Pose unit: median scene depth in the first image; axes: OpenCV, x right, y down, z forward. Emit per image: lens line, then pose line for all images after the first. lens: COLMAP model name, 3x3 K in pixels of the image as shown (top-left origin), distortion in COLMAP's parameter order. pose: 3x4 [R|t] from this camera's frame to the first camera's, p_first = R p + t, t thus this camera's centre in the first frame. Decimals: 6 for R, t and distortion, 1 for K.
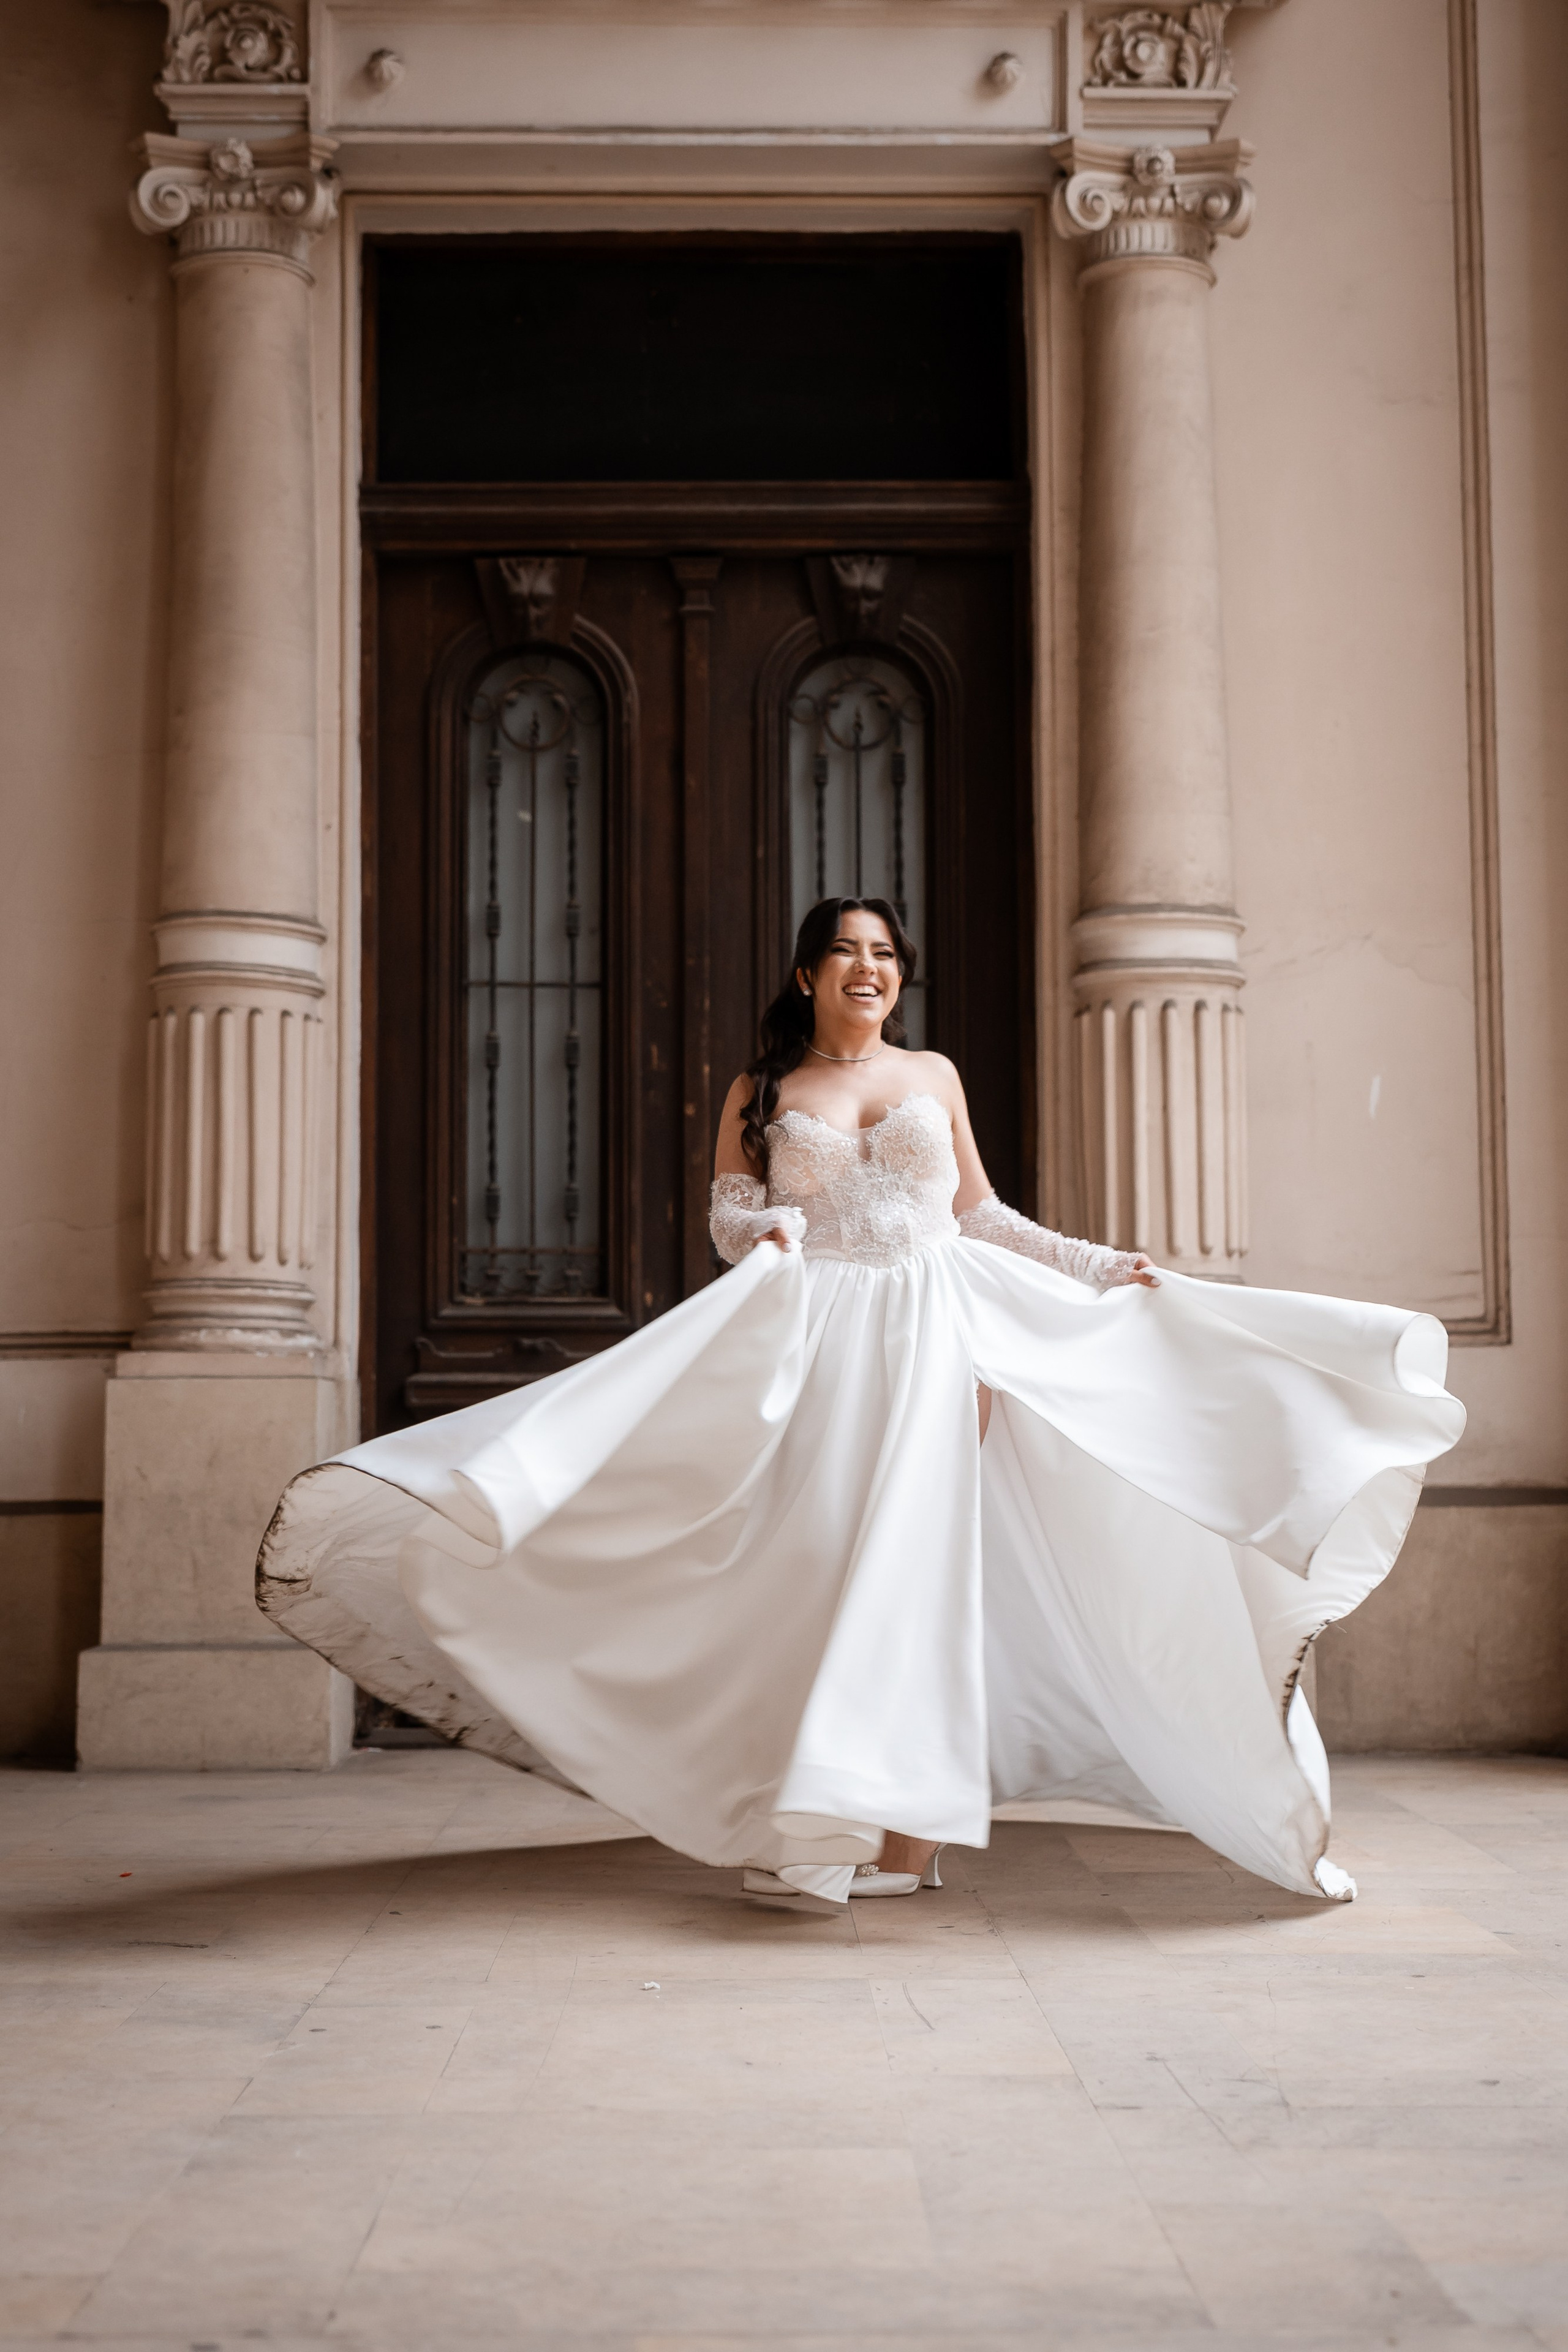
lens RADIAL K [[3522.6, 0, 857.7], [0, 3522.6, 1166.3], [0, 0, 1]] dist [0.018261, 0.000000]
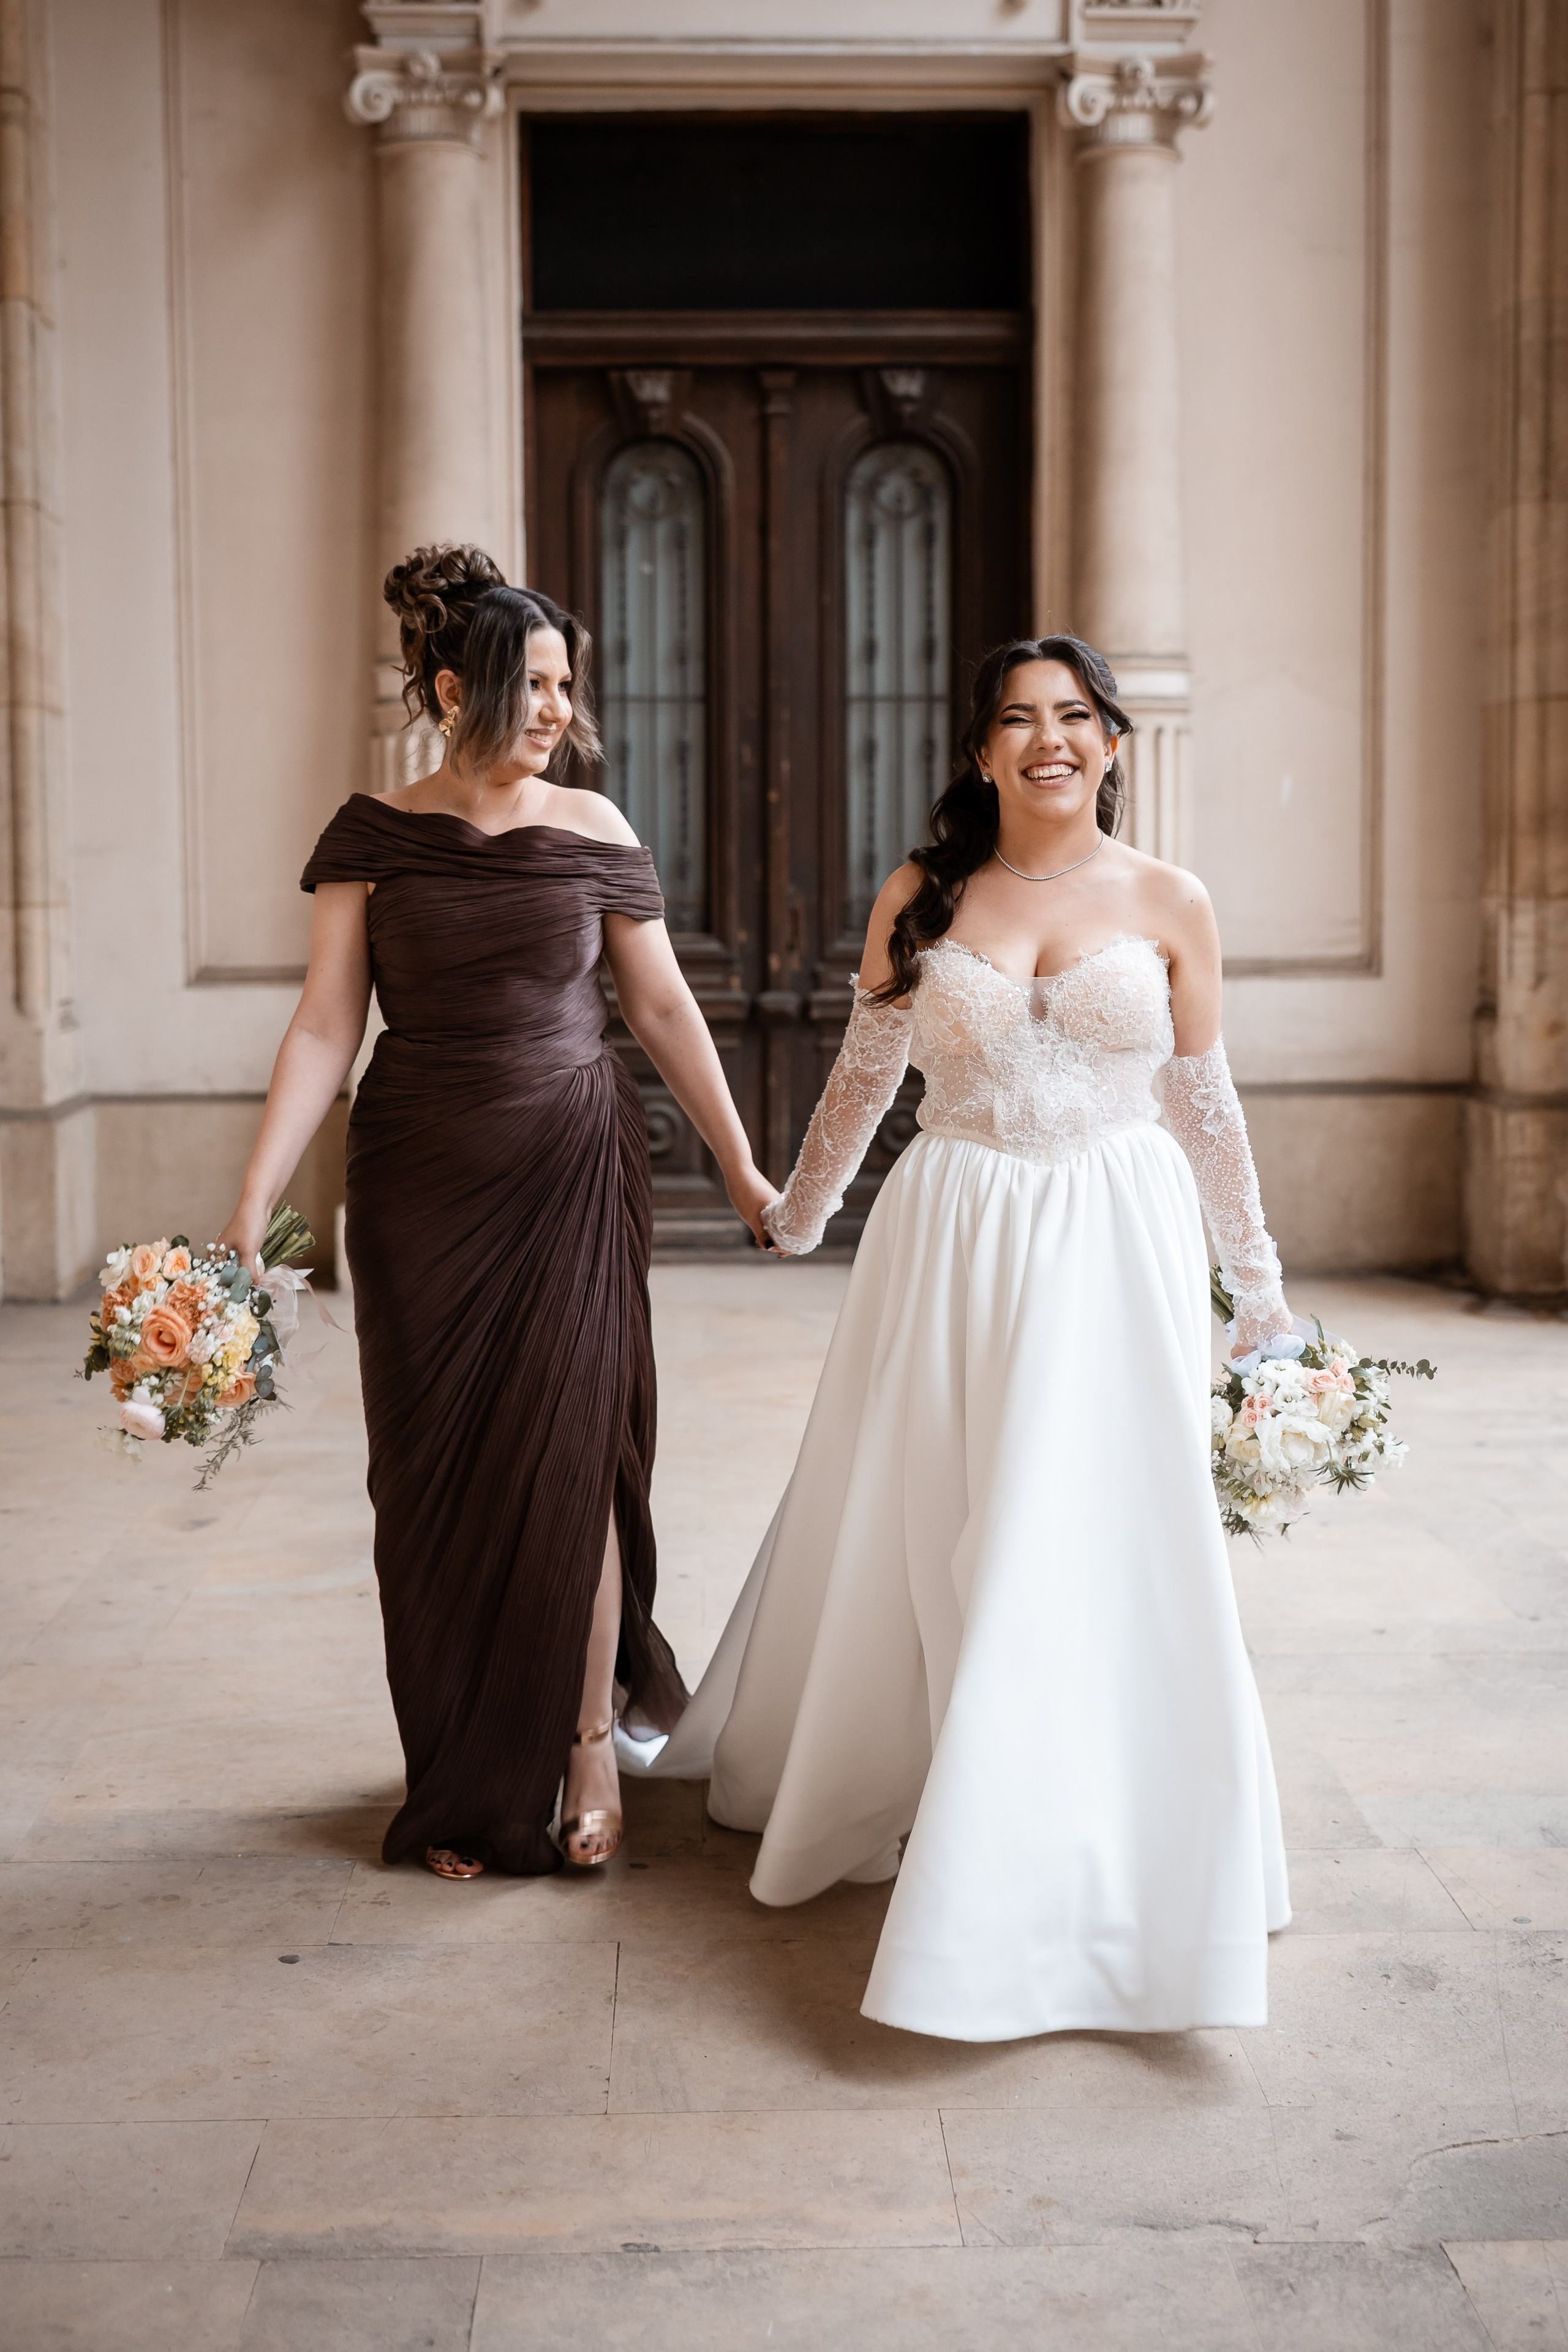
lens RADIAL K [[2946.0, 0, 821.8], [0, 2946.0, 1072.3], [0, 0, 1]] dist [-0.003631, 0.000000]
pose [[0.999949, 0.002589, 0.009782, -0.040473], [-0.004178, 0.986104, 0.166077, -0.100130], [-0.009216, -0.166109, 0.986064, -0.120065]]
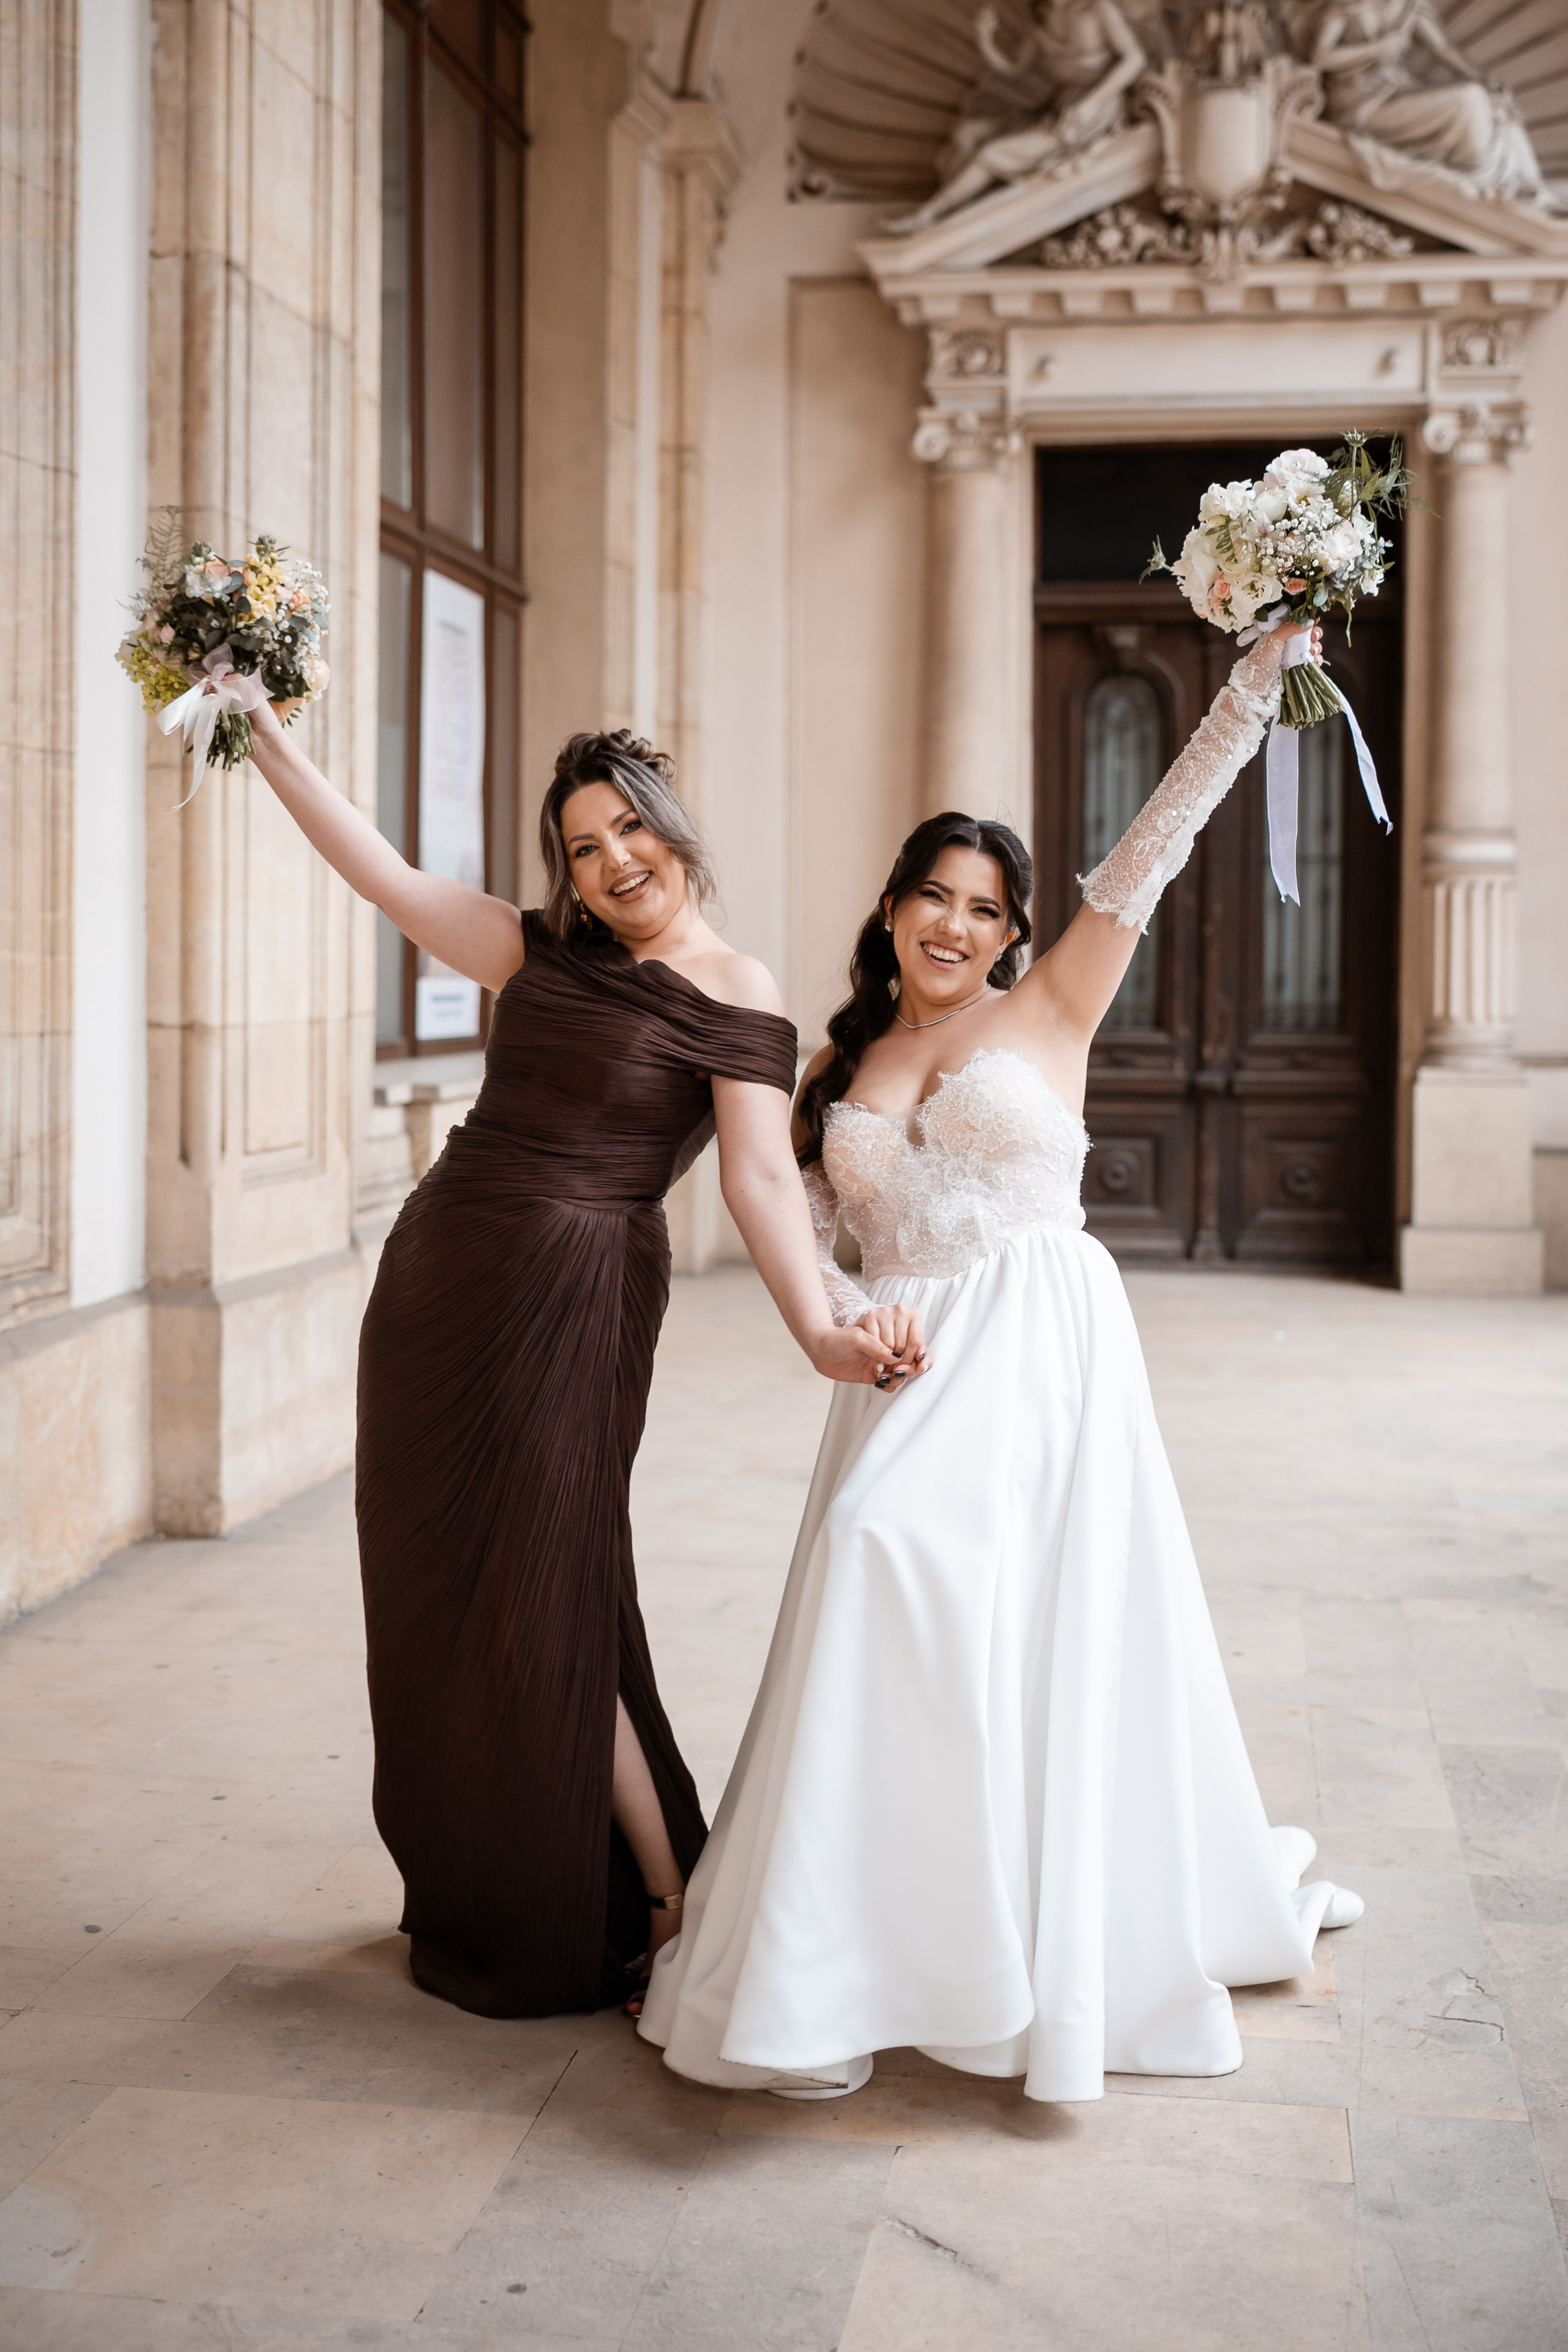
lens RADIAL K [[3093.6, 0, 780.8], [0, 3093.6, 1029.1], [0, 0, 1]] dist [-0.003637, 0.000000]
pose [[0.983302, 0.018671, -0.181019, 0.026404], [0.000920, 0.994200, 0.107544, -0.140115], [0.181977, -0.105914, 0.977582, -0.626468]]
